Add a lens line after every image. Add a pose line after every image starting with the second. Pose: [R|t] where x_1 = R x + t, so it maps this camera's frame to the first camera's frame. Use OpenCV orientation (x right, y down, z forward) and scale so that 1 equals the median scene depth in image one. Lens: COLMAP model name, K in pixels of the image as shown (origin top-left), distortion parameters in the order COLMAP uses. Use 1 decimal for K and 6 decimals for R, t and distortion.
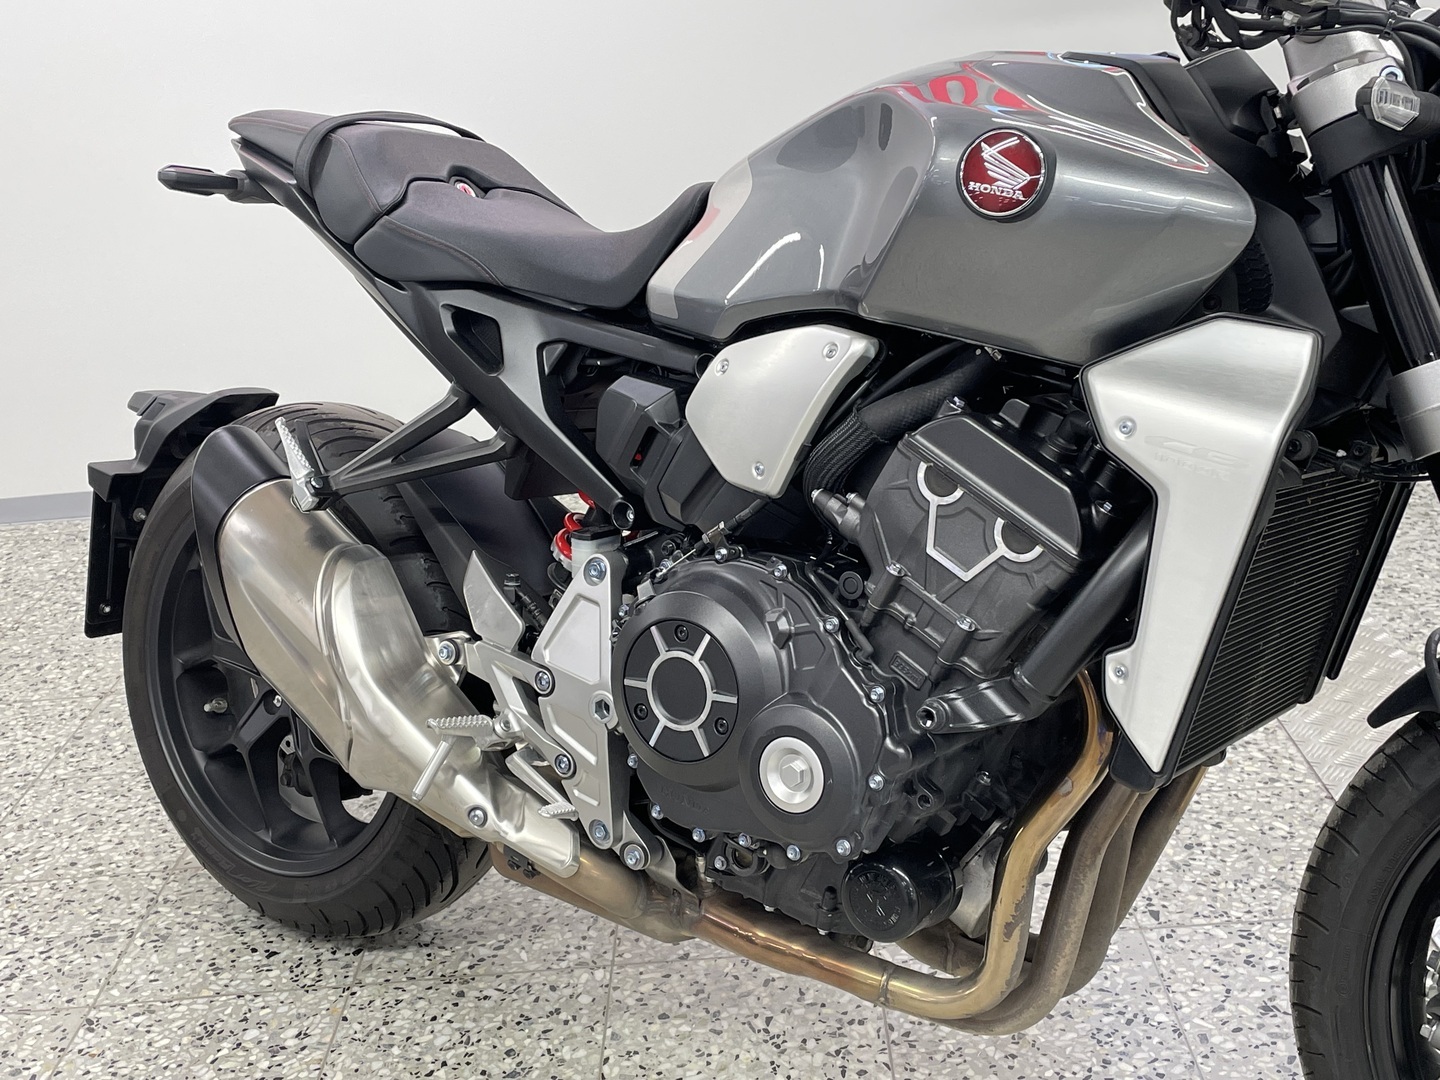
lens RADIAL K [[1707.3, 0, 720.0], [0, 1707.3, 540.0], [0, 0, 1]] dist [0.067638, -0.030408]
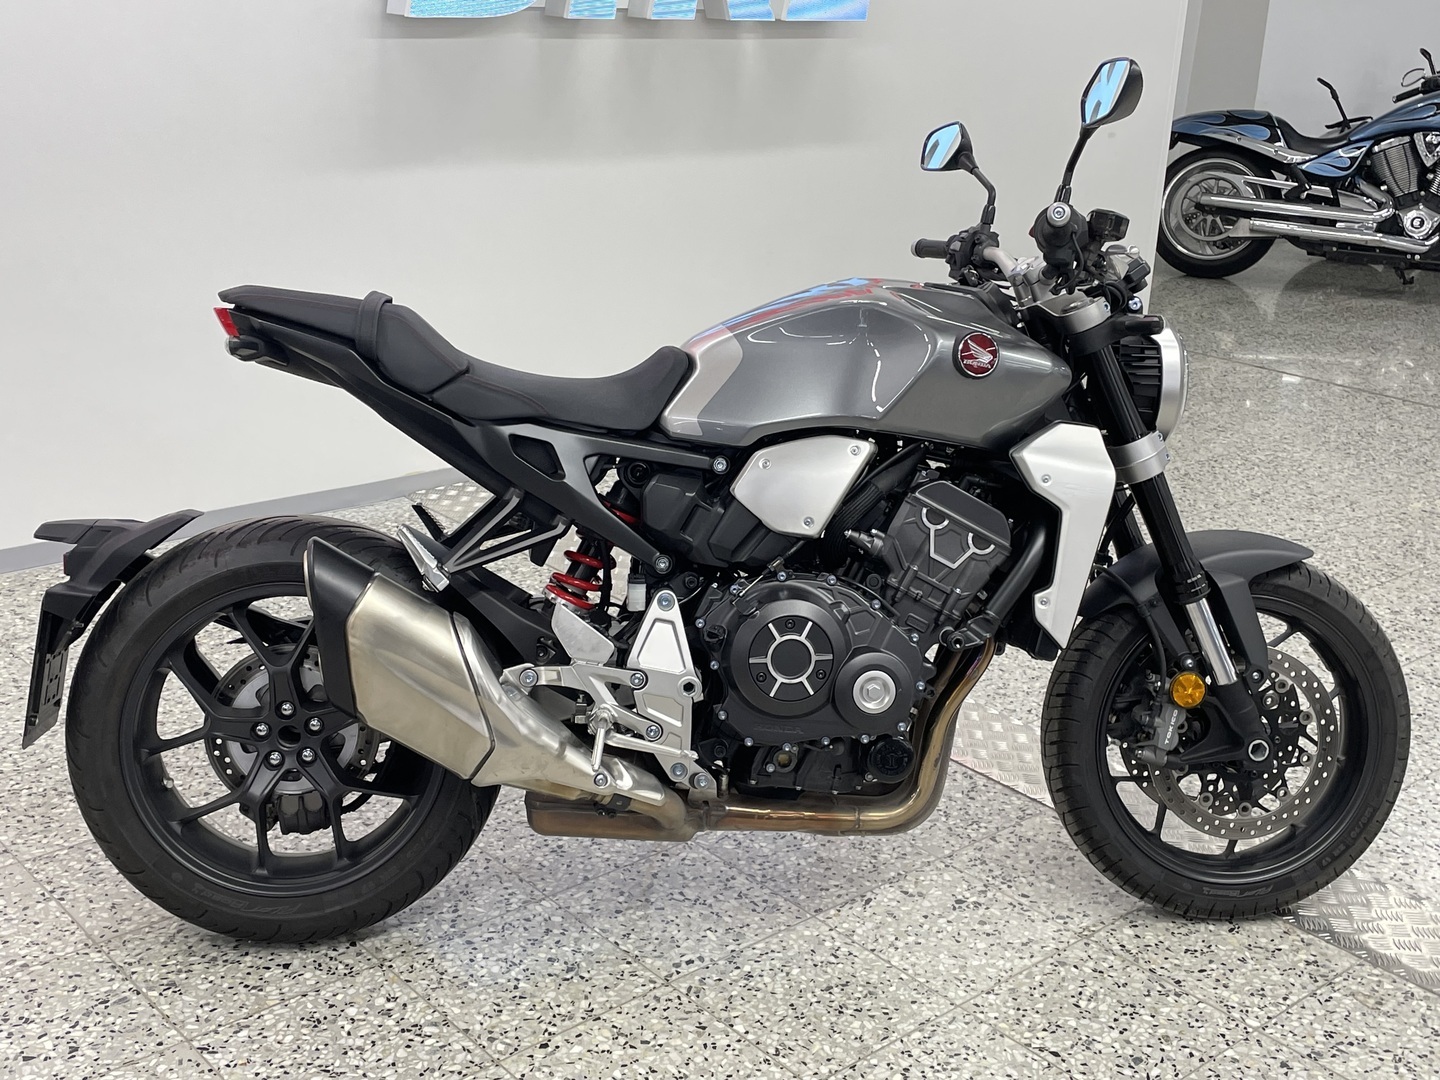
lens RADIAL K [[1707.3, 0, 720.0], [0, 1707.3, 540.0], [0, 0, 1]] dist [0.067638, -0.030408]
pose [[0.738569, -0.103466, 0.666191, -1.045337], [0.121095, 0.992442, 0.019884, -0.061123], [-0.663213, 0.065986, 0.745516, -0.180480]]
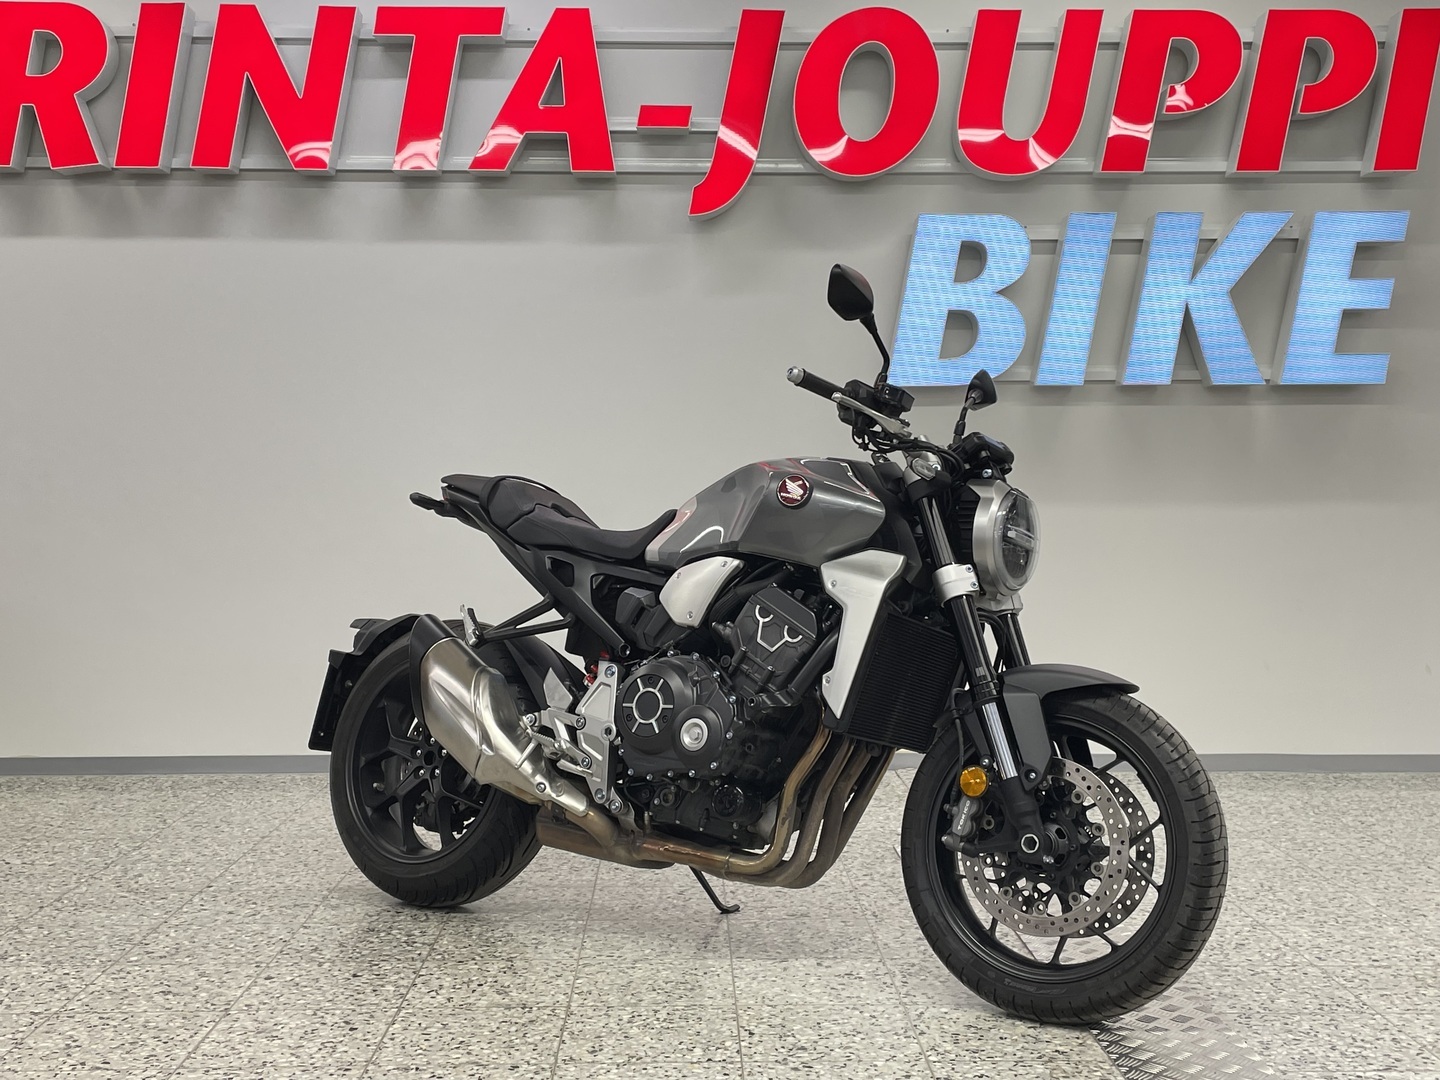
lens RADIAL K [[1707.3, 0, 720.0], [0, 1707.3, 540.0], [0, 0, 1]] dist [0.067638, -0.030408]
pose [[0.995725, 0.087485, 0.029638, -0.013022], [-0.074129, 0.948275, -0.308673, 0.513546], [-0.055109, 0.305157, 0.950706, -1.108294]]
